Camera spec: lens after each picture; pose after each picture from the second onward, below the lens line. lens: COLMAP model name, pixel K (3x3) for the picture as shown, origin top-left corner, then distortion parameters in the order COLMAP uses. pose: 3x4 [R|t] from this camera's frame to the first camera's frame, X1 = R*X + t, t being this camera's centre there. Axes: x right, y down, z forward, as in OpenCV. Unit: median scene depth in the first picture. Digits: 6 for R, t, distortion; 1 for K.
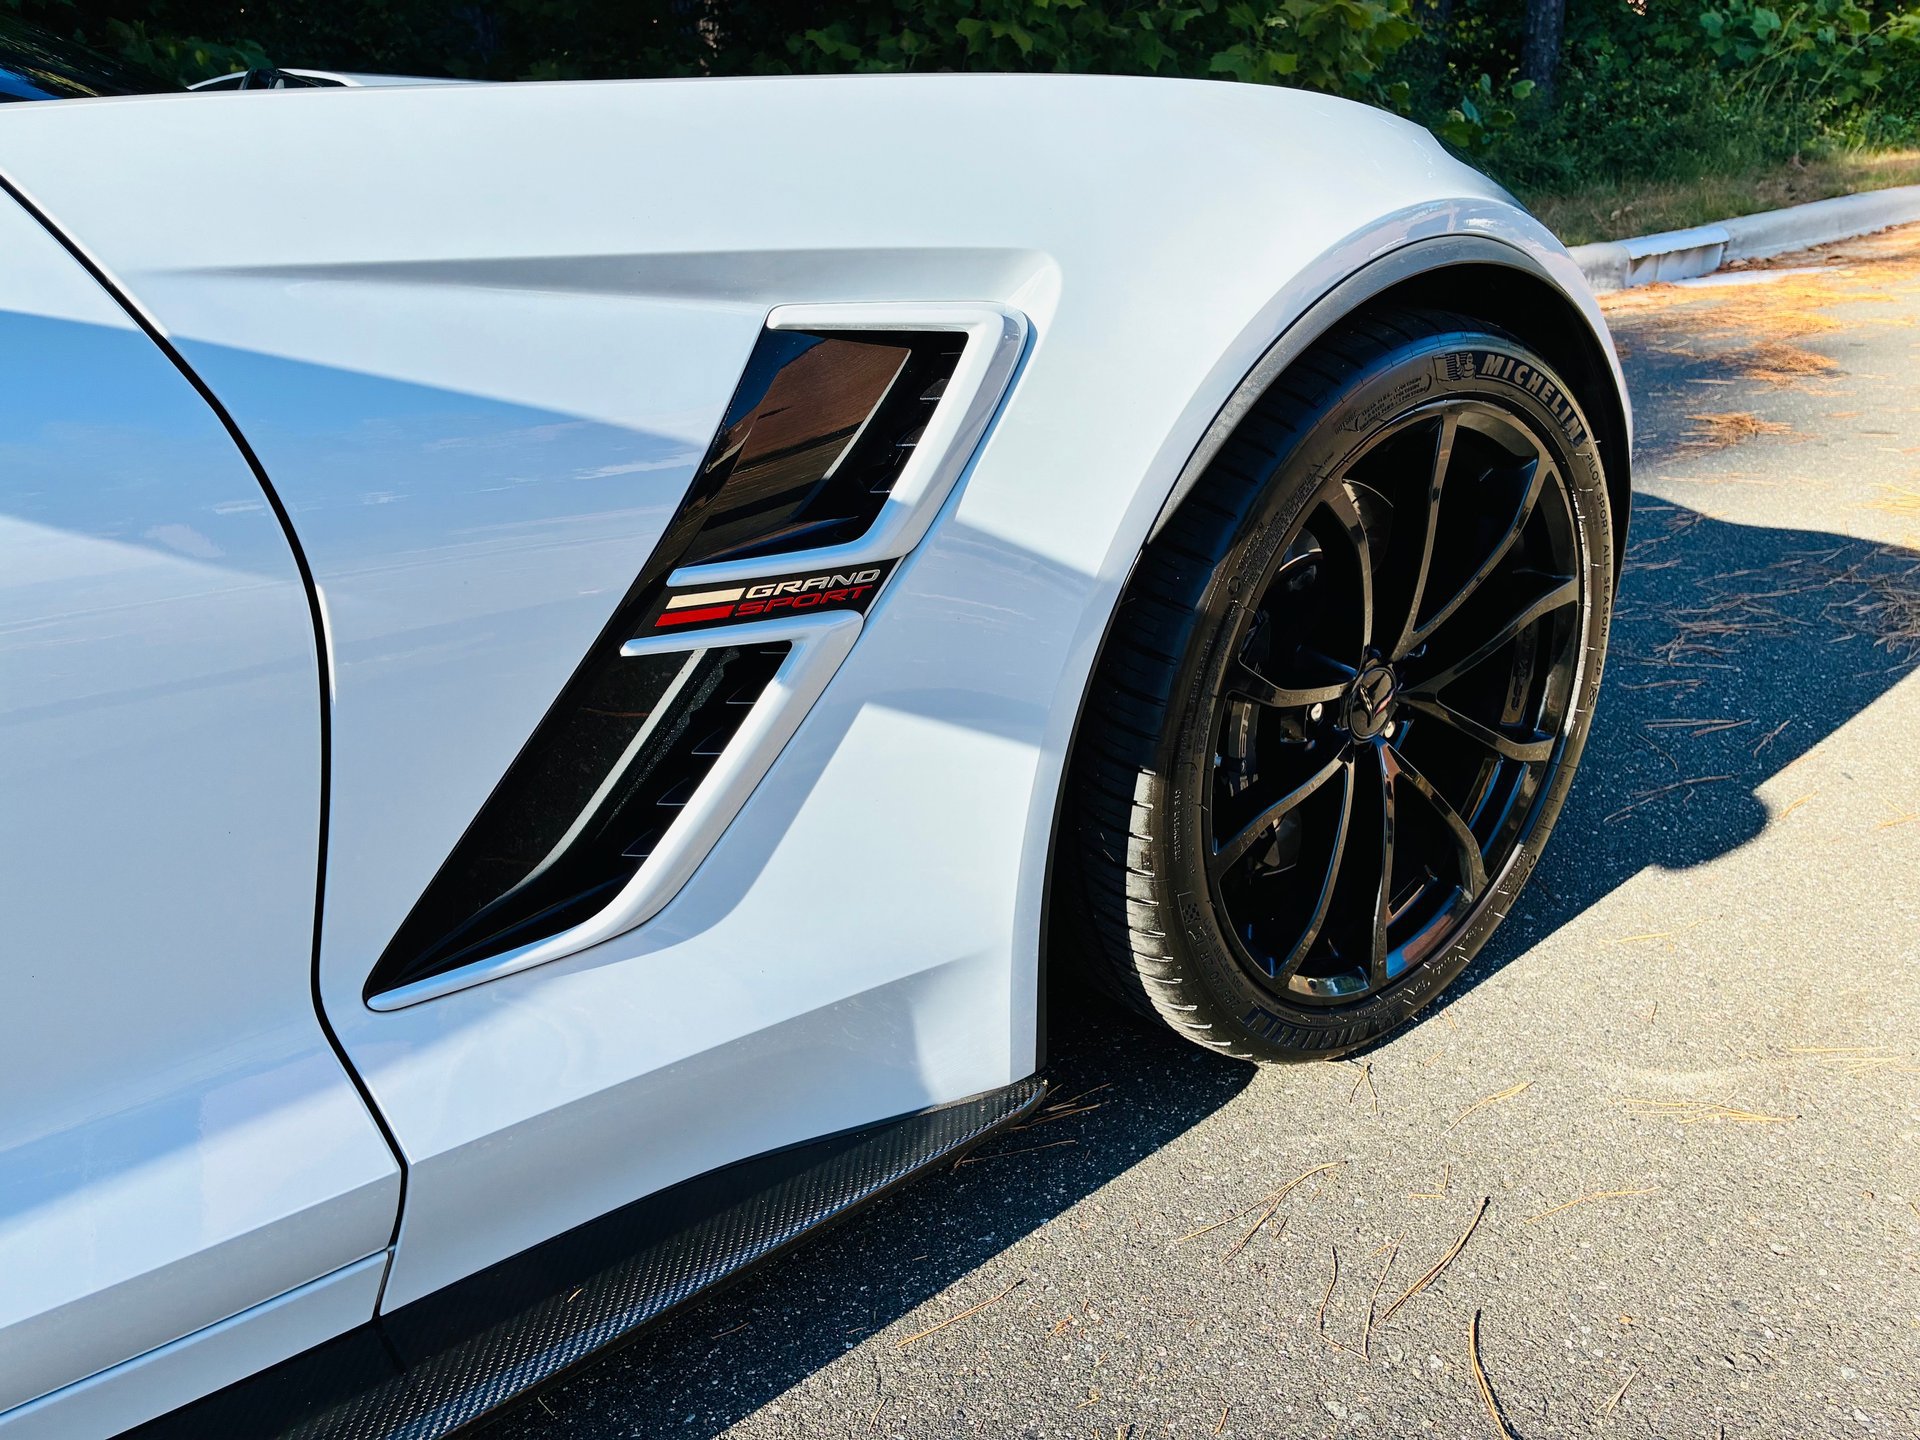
lens RADIAL K [[1484.9, 0, 974.6], [0, 1484.9, 689.8], [0, 0, 1]] dist [0.041442, -0.062716]
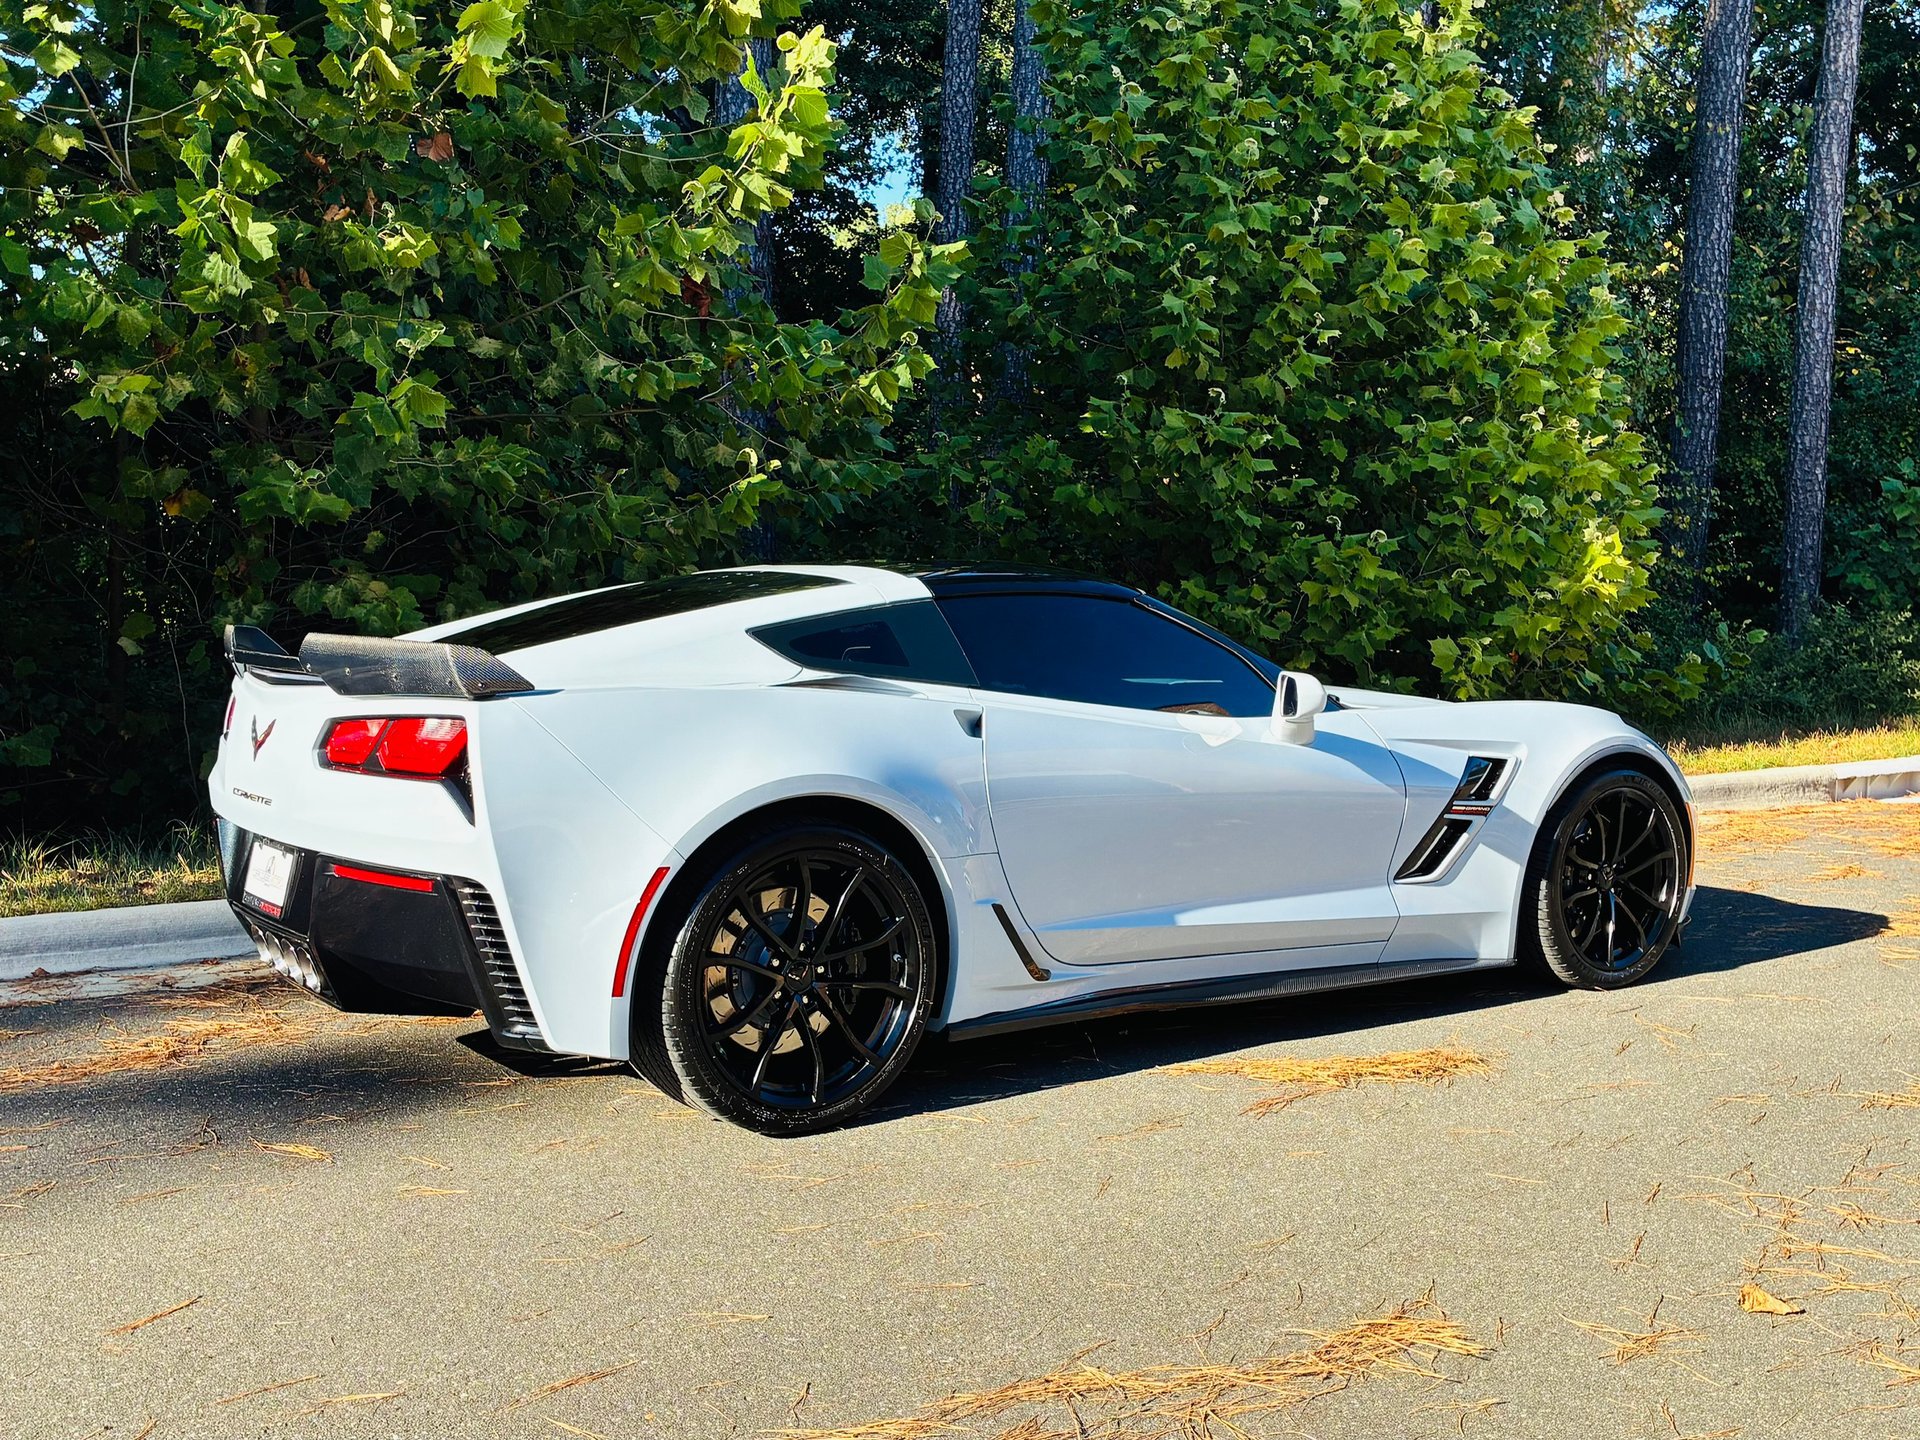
lens RADIAL K [[2042.2, 0, 961.8], [0, 2042.2, 726.1], [0, 0, 1]] dist [0.035714, 0.004320]
pose [[0.996315, 0.046898, -0.071815, -0.973474], [-0.065868, 0.954638, -0.290393, 1.264606], [0.054938, 0.294053, 0.954209, -4.044932]]
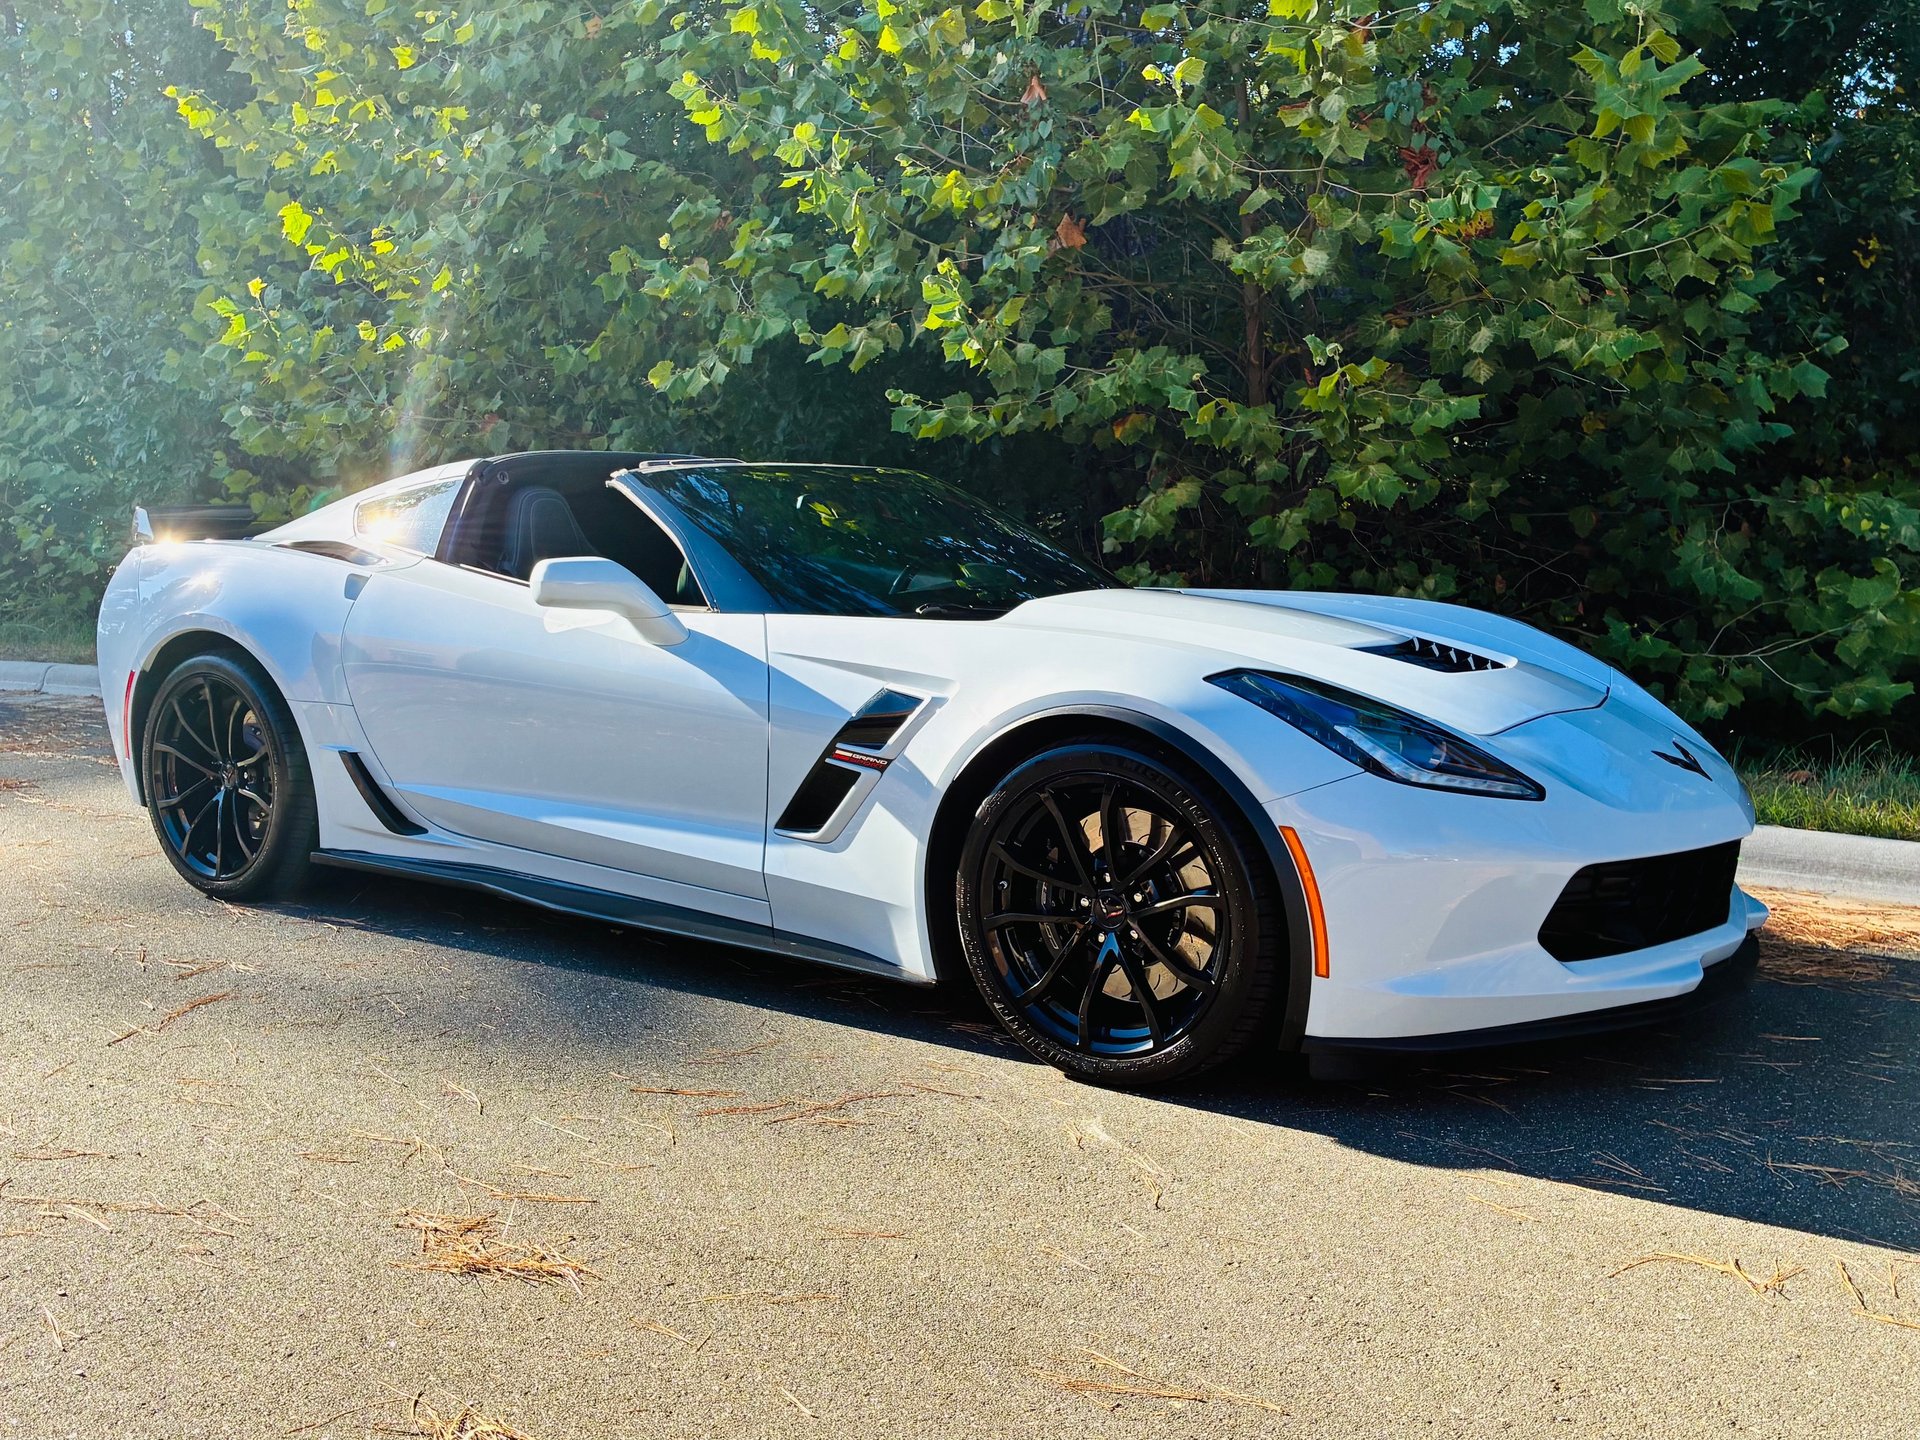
lens RADIAL K [[1788.5, 0, 963.1], [0, 1788.5, 698.0], [0, 0, 1]] dist [0.017579, -0.006521]
pose [[0.257595, 0.141102, -0.955895, 2.959204], [-0.361858, 0.931376, 0.039969, -0.341832], [0.895937, 0.335602, 0.290977, -0.037141]]
